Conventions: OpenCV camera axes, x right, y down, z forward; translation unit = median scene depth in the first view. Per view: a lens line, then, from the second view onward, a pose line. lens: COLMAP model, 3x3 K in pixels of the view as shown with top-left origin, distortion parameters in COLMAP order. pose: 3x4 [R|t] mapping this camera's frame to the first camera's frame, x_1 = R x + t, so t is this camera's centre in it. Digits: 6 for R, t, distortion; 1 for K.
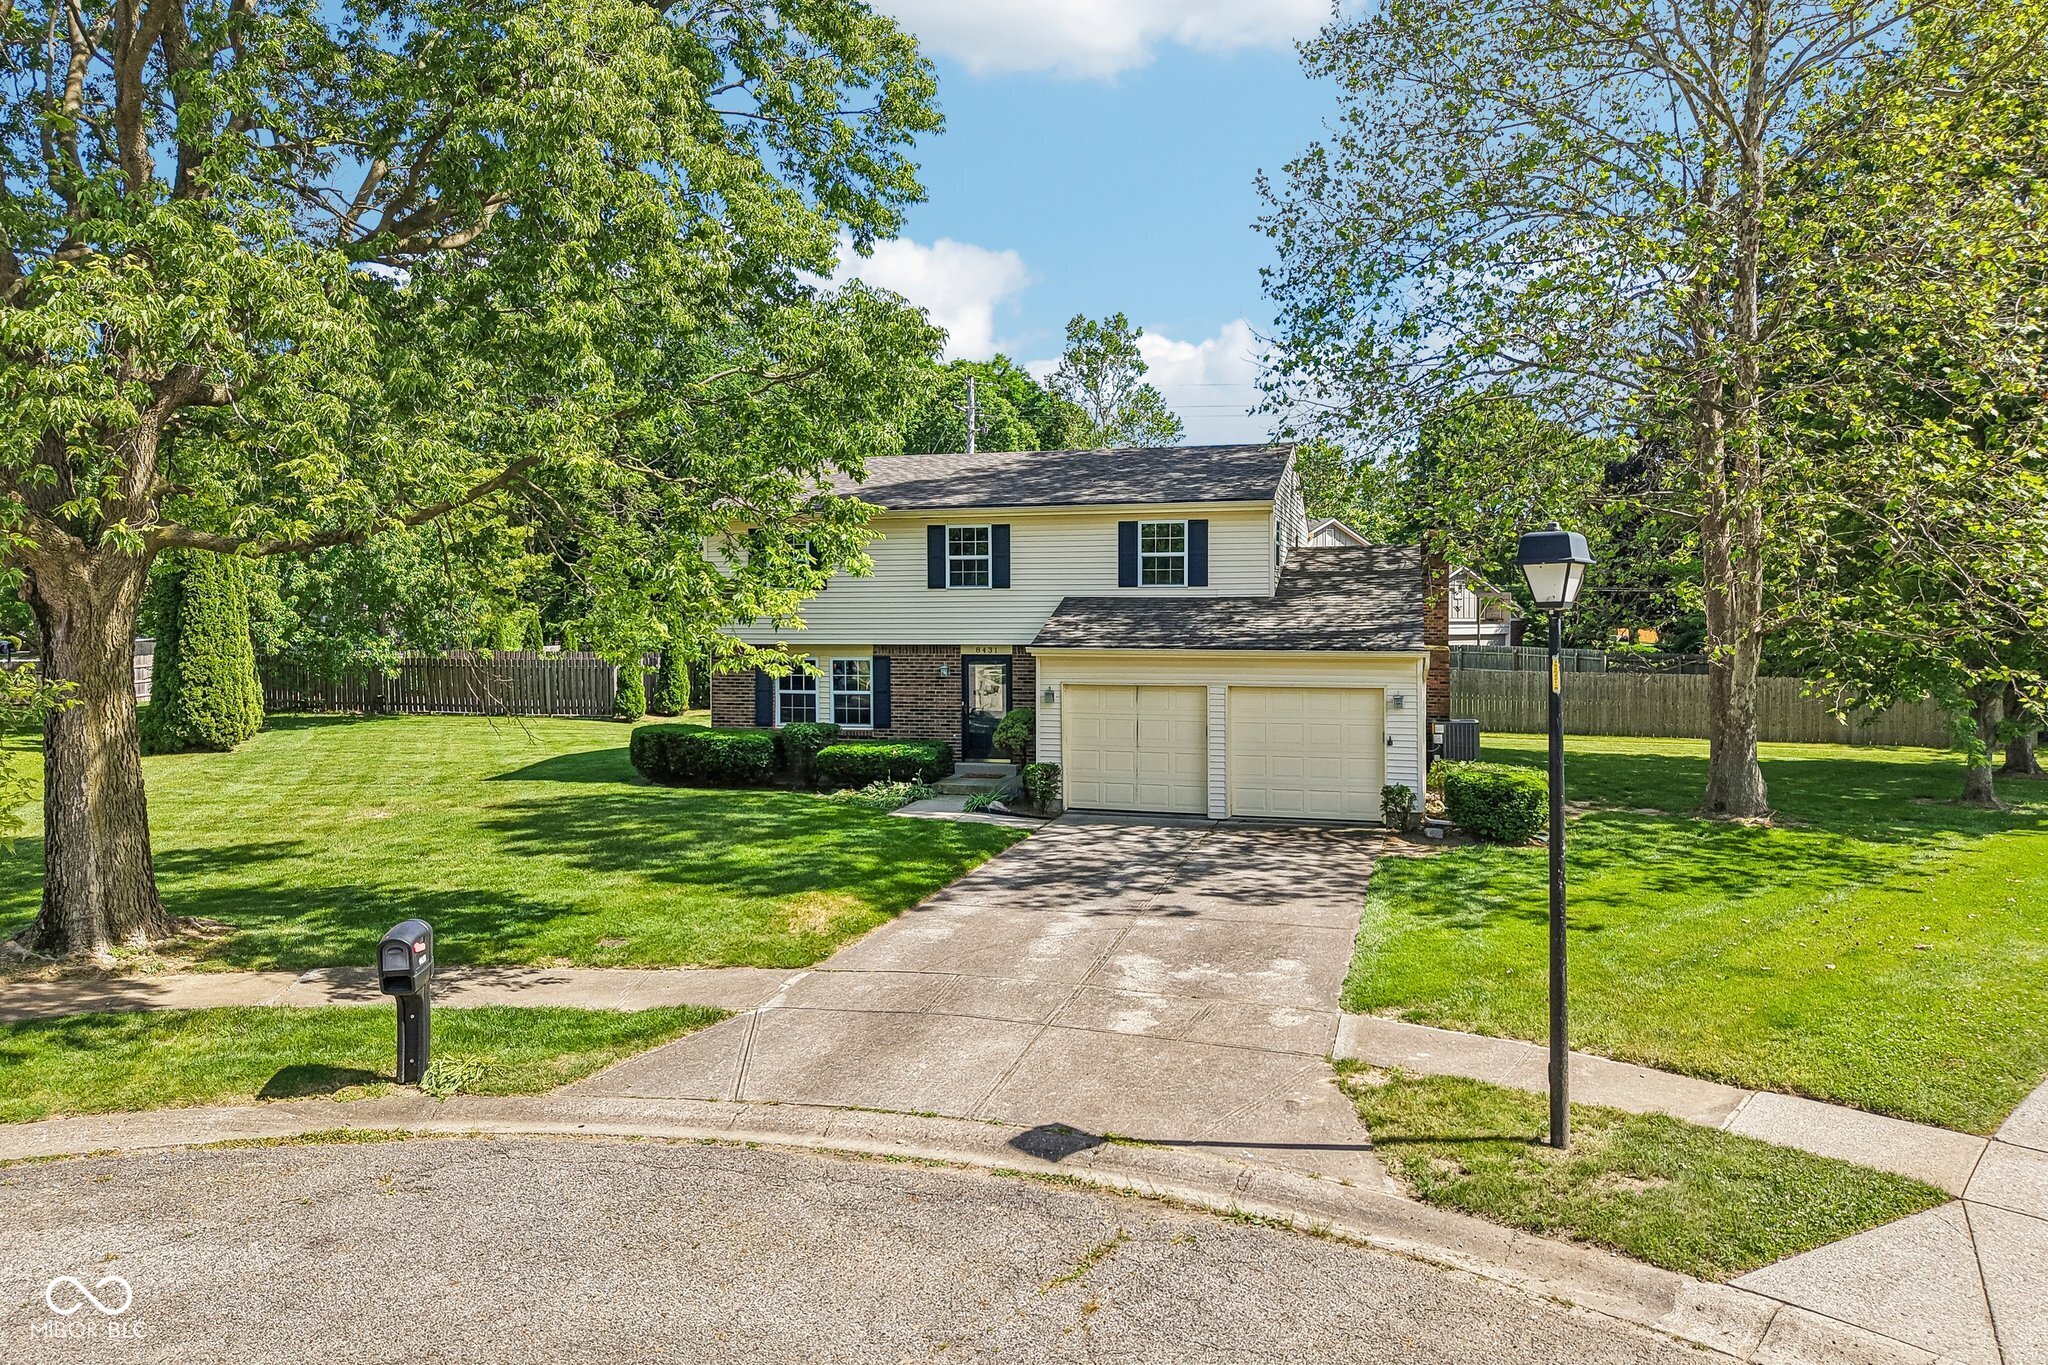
lens RADIAL K [[1359.5, 0, 1024.0], [0, 1359.5, 682.5], [0, 0, 1]] dist [0.020586, -0.014865]
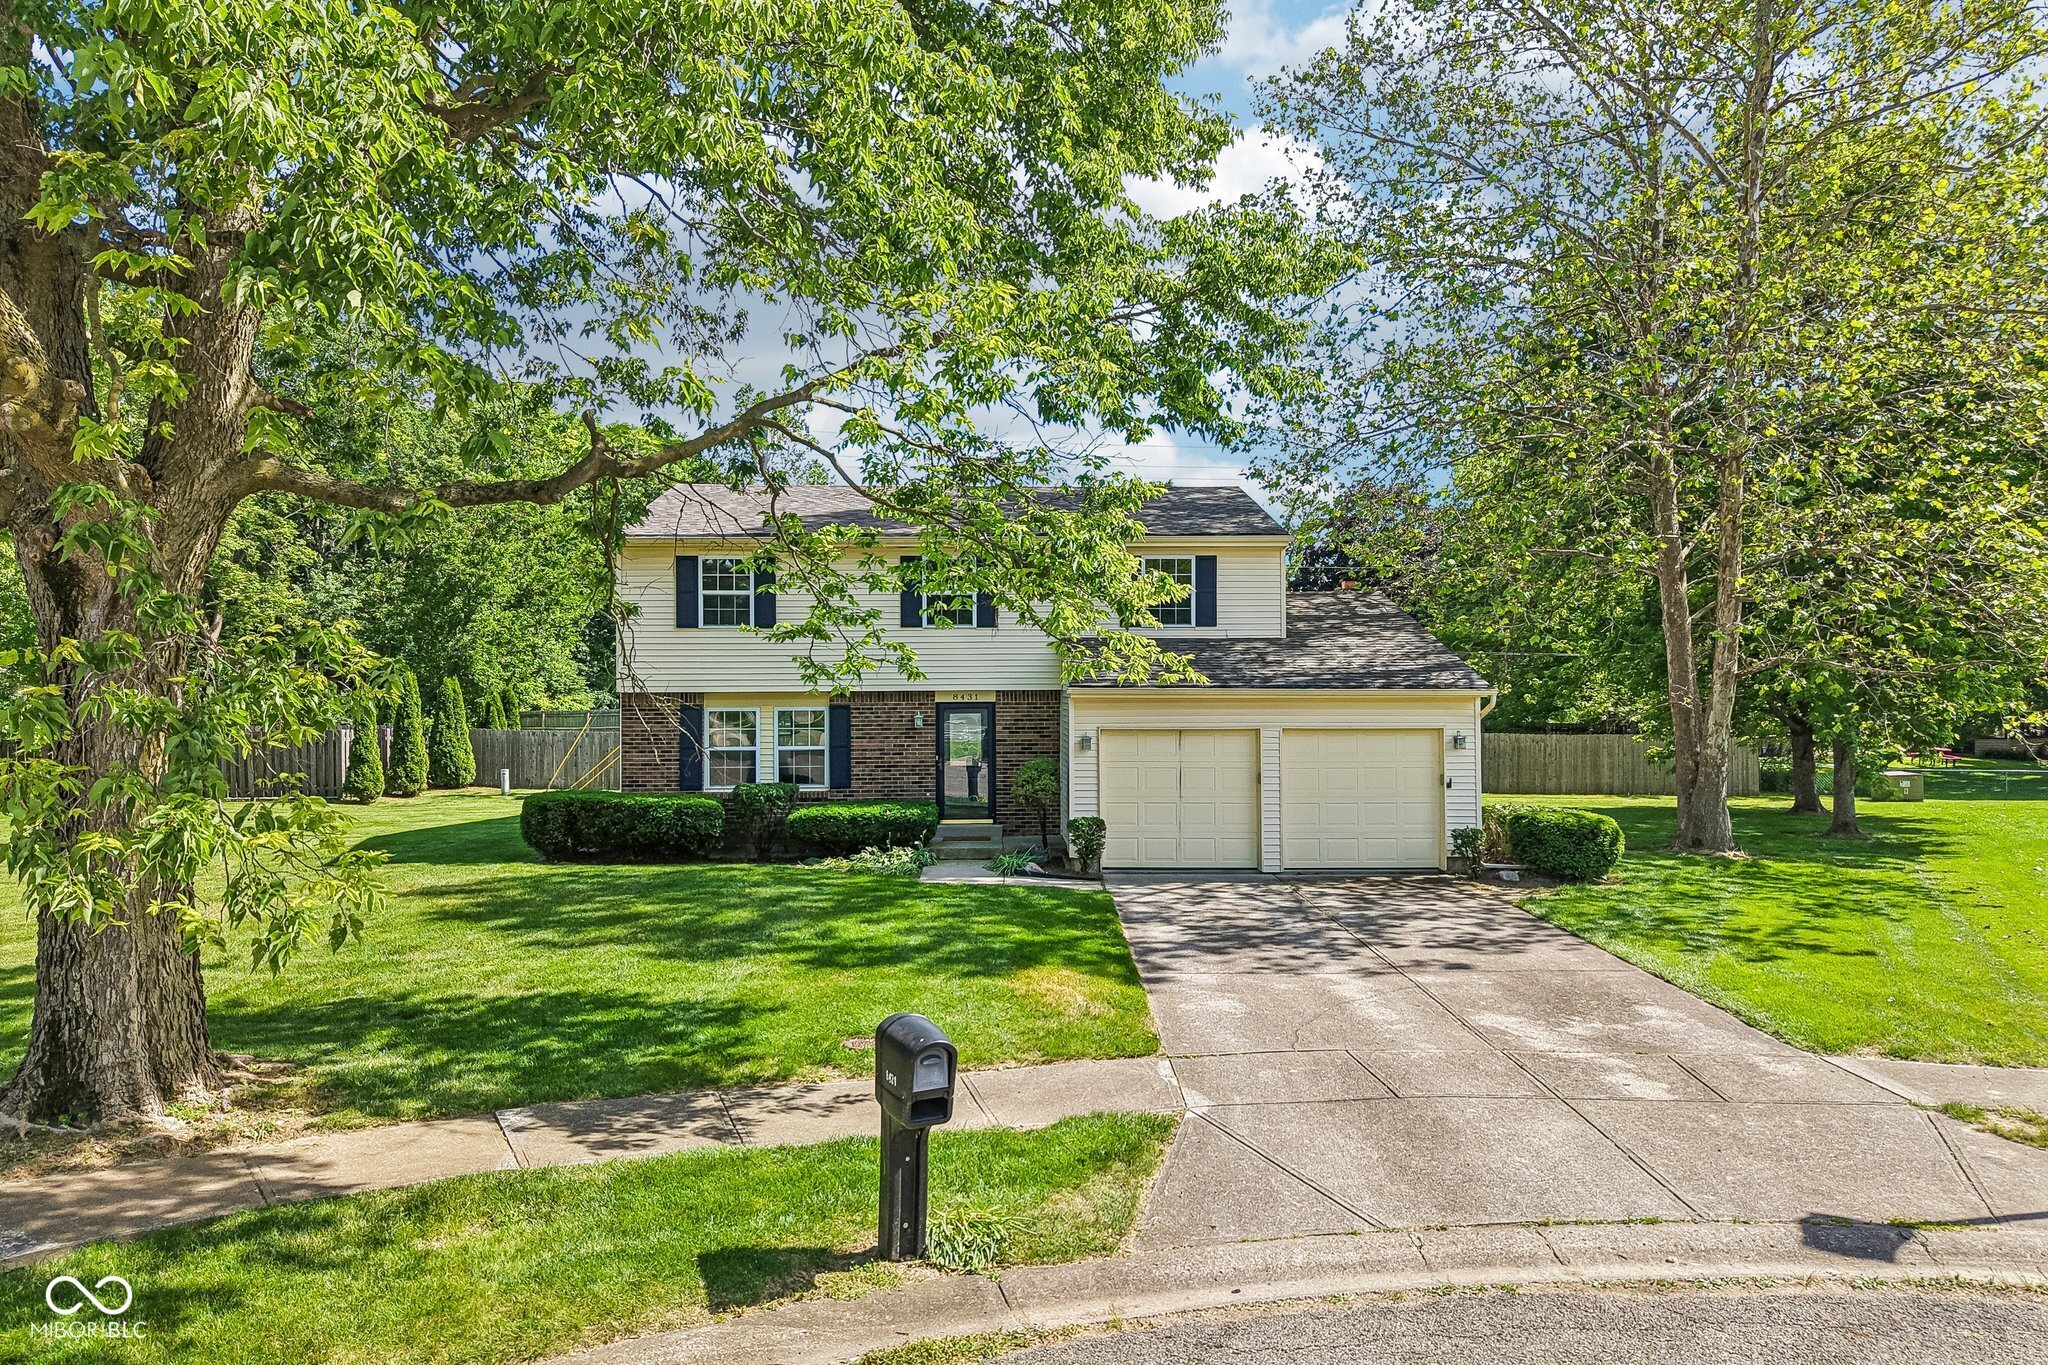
lens RADIAL K [[1359.5, 0, 1024.0], [0, 1359.5, 682.5], [0, 0, 1]] dist [0.020586, -0.014865]
pose [[0.957591, 0.001601, 0.288126, -0.348804], [0.016718, 0.997991, -0.061108, 0.030357], [-0.287645, 0.063333, 0.955641, 0.189939]]
